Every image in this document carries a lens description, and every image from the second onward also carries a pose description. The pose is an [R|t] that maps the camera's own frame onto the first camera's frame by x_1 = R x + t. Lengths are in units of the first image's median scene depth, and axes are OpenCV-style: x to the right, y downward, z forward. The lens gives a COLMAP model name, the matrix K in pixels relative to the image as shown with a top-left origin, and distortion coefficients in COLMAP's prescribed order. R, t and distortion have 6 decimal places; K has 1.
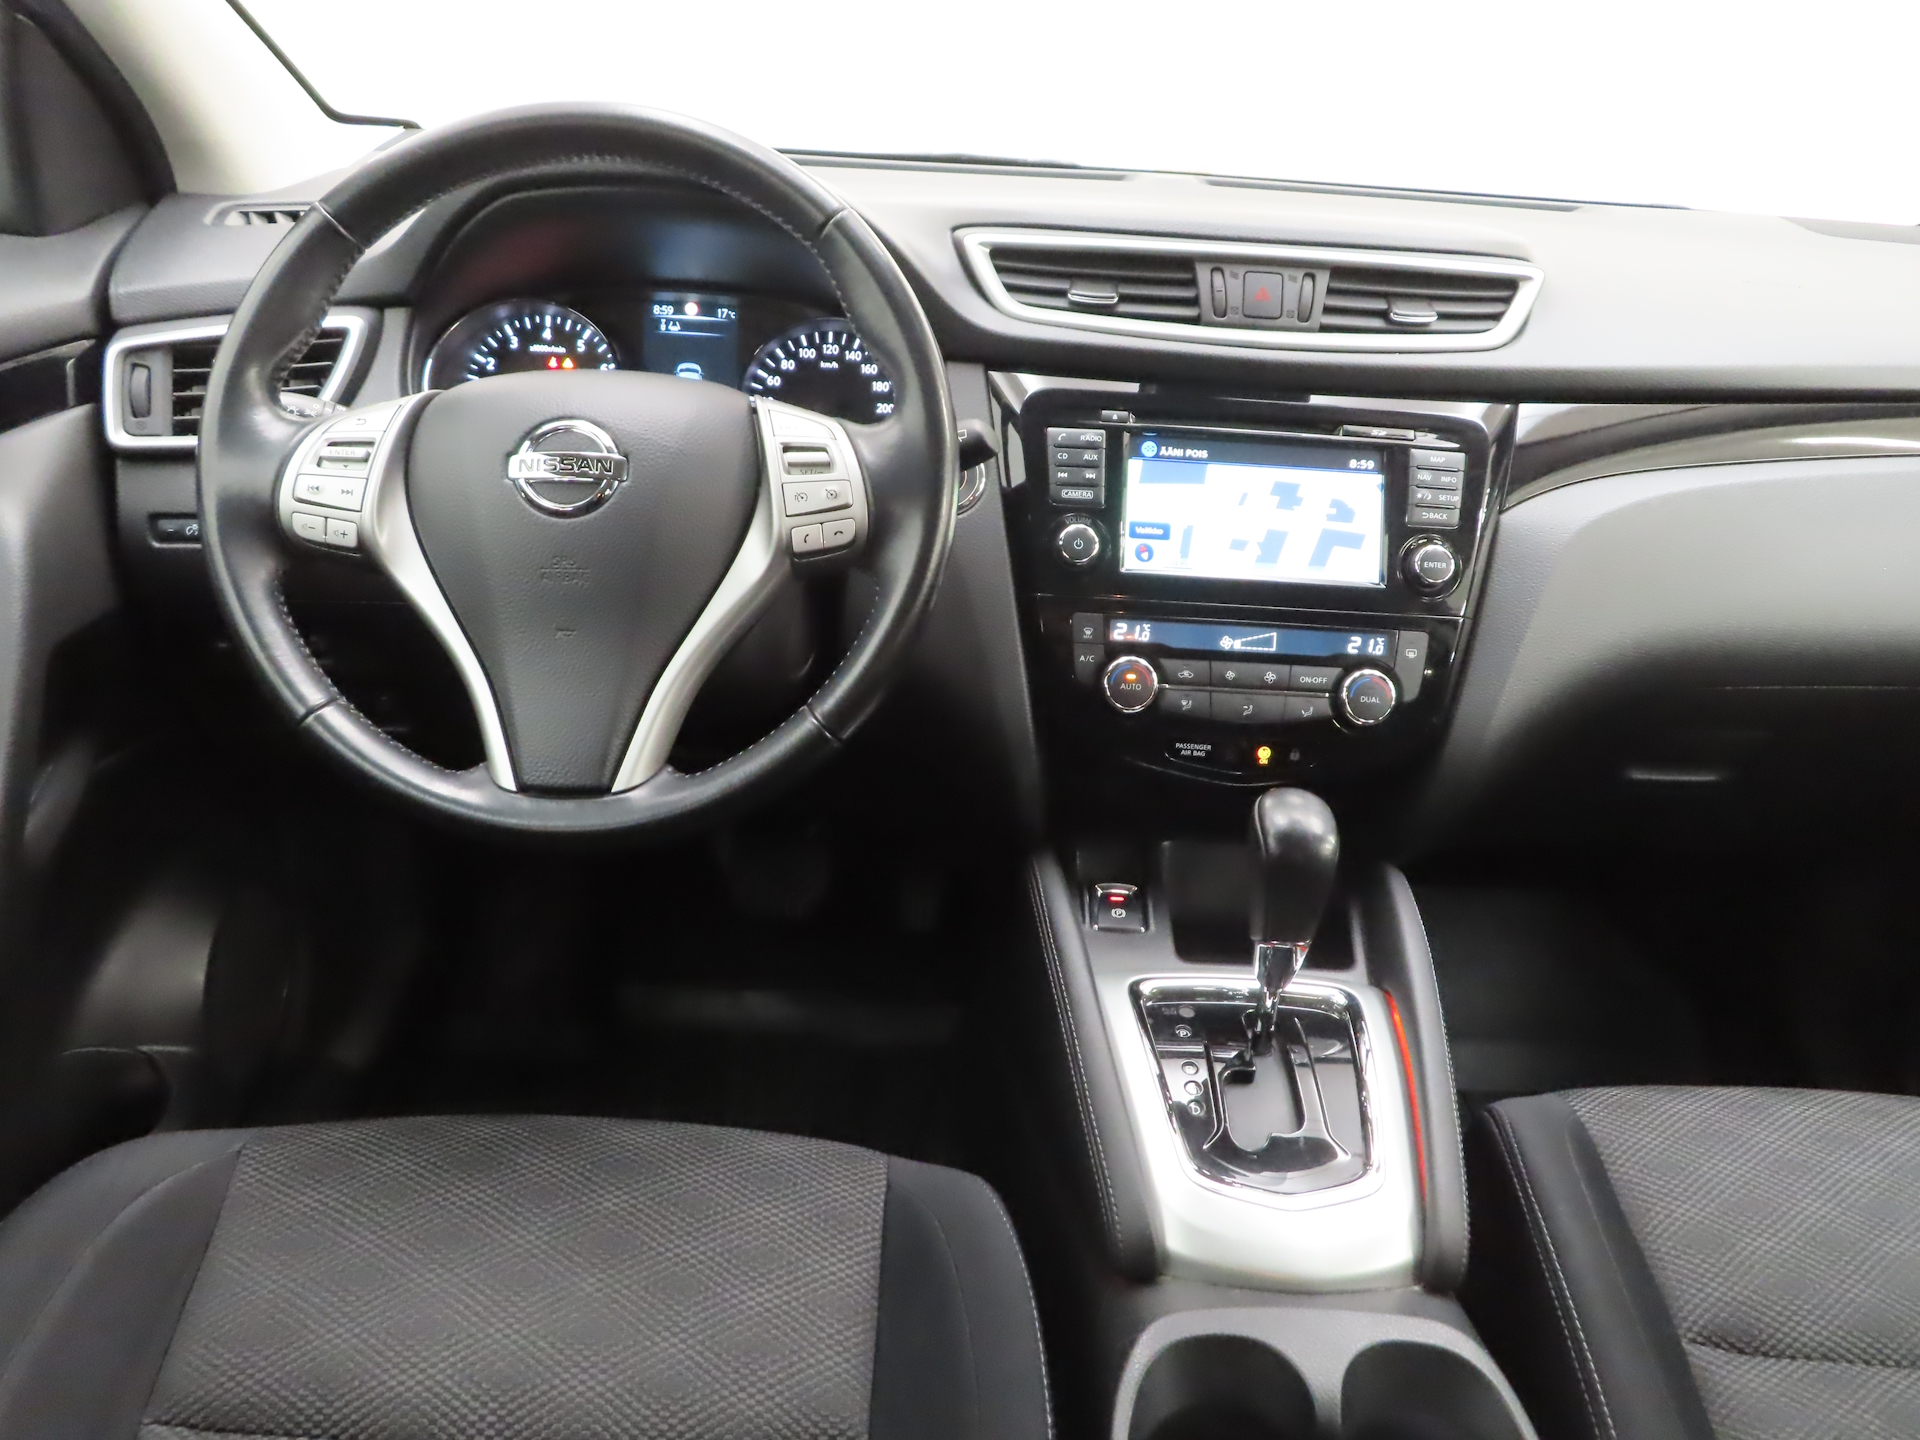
lens RADIAL K [[1405.7, 0, 960.0], [0, 1405.7, 720.0], [0, 0, 1]] dist [0.005389, 0.003184]
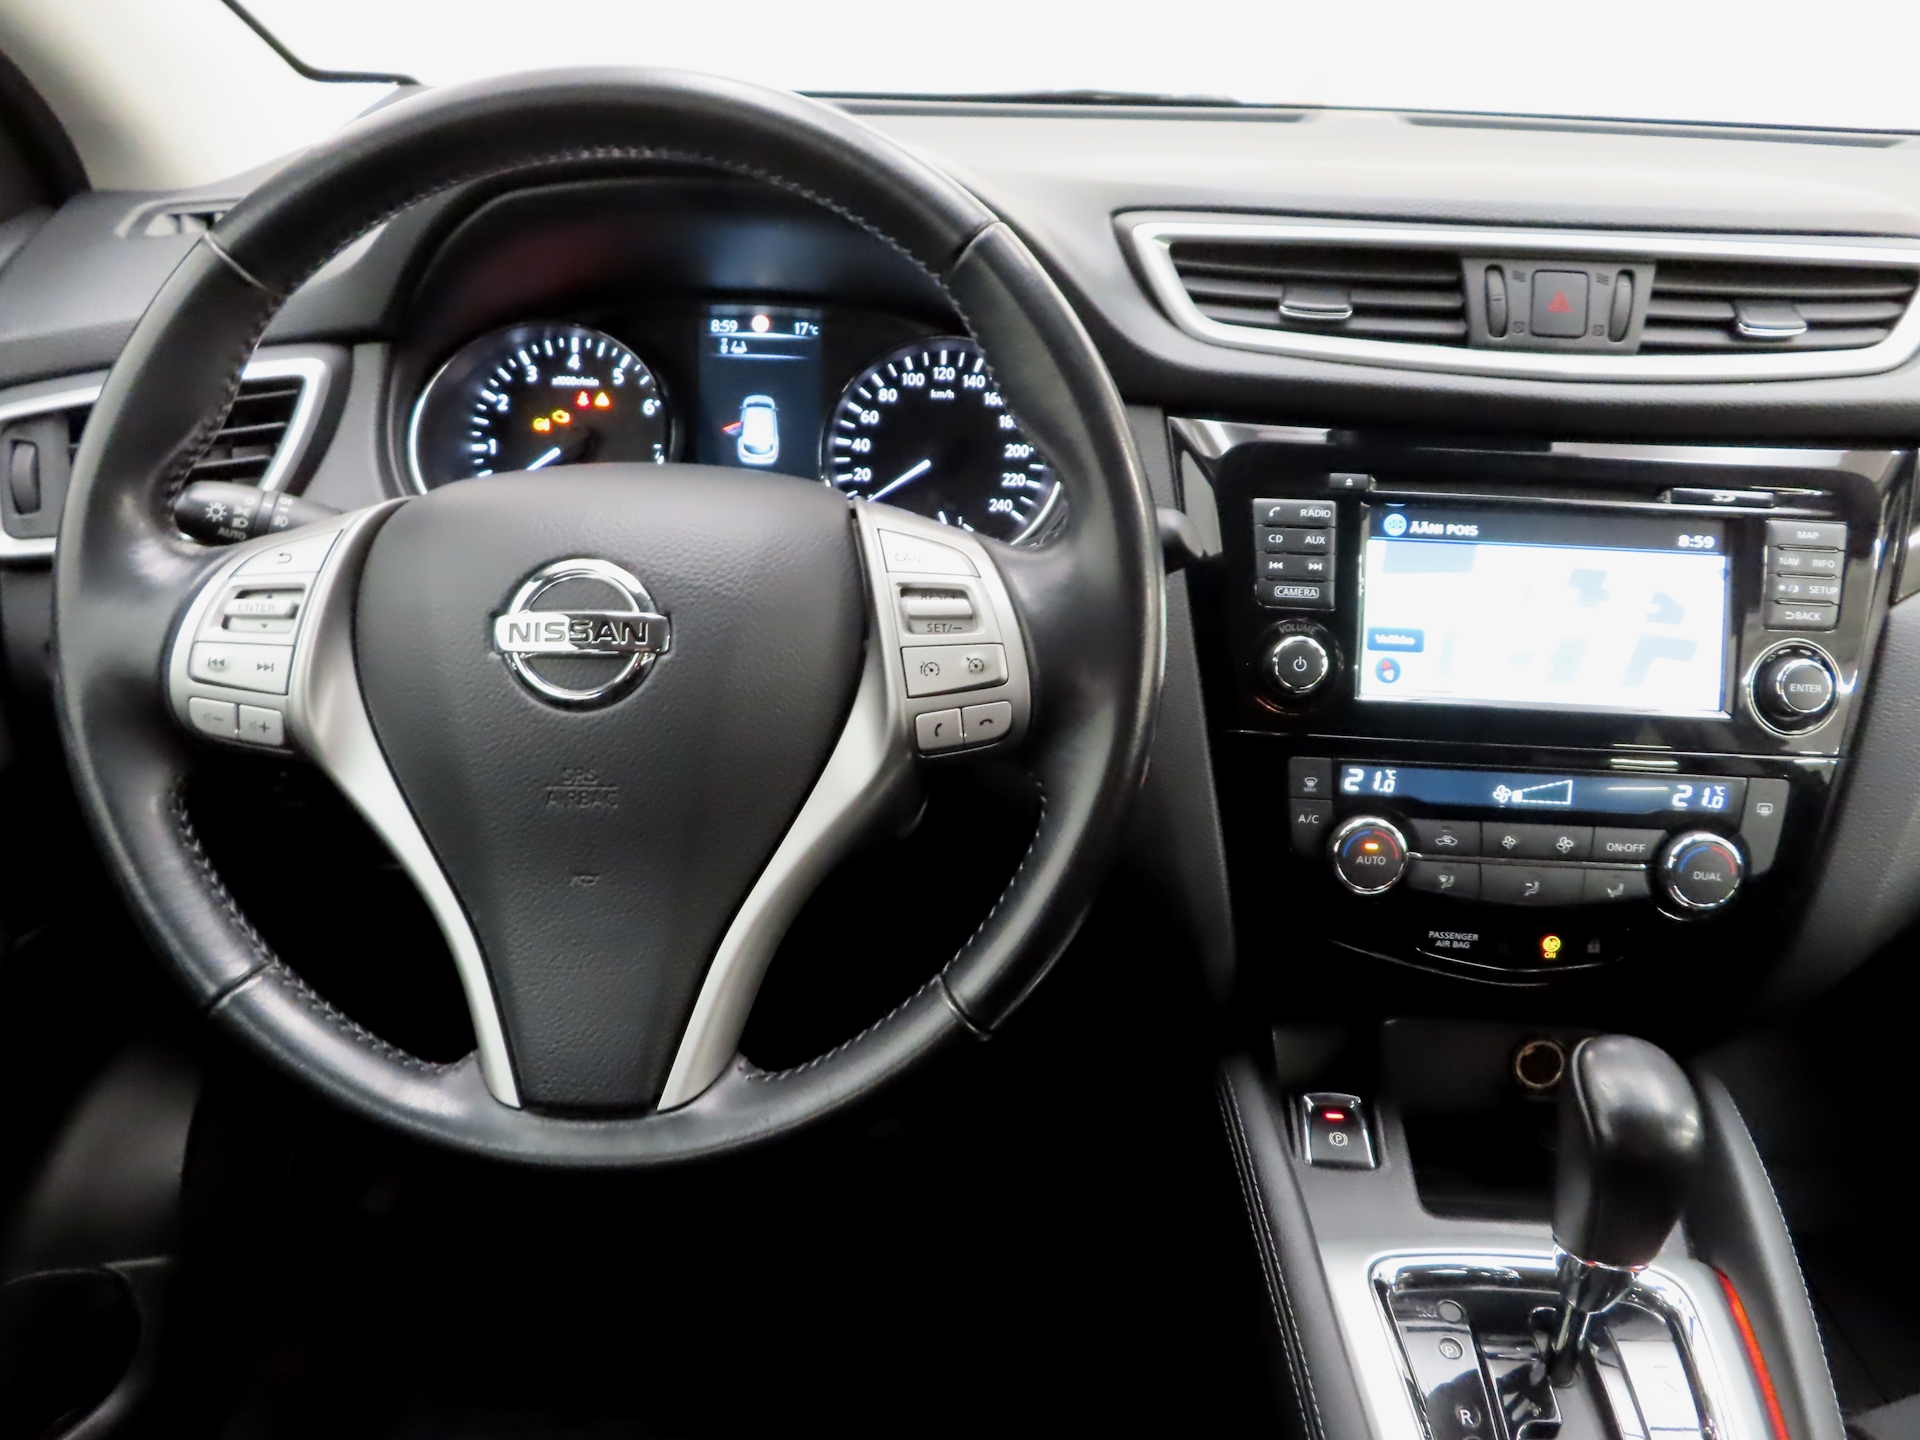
lens RADIAL K [[1373.3, 0, 960.0], [0, 1373.3, 720.0], [0, 0, 1]] dist [-0.000071, -0.001709]
pose [[0.998710, -0.006014, -0.050429, -0.053113], [0.009338, 0.997779, 0.065947, -0.141830], [0.049920, -0.066333, 0.996548, 0.282964]]
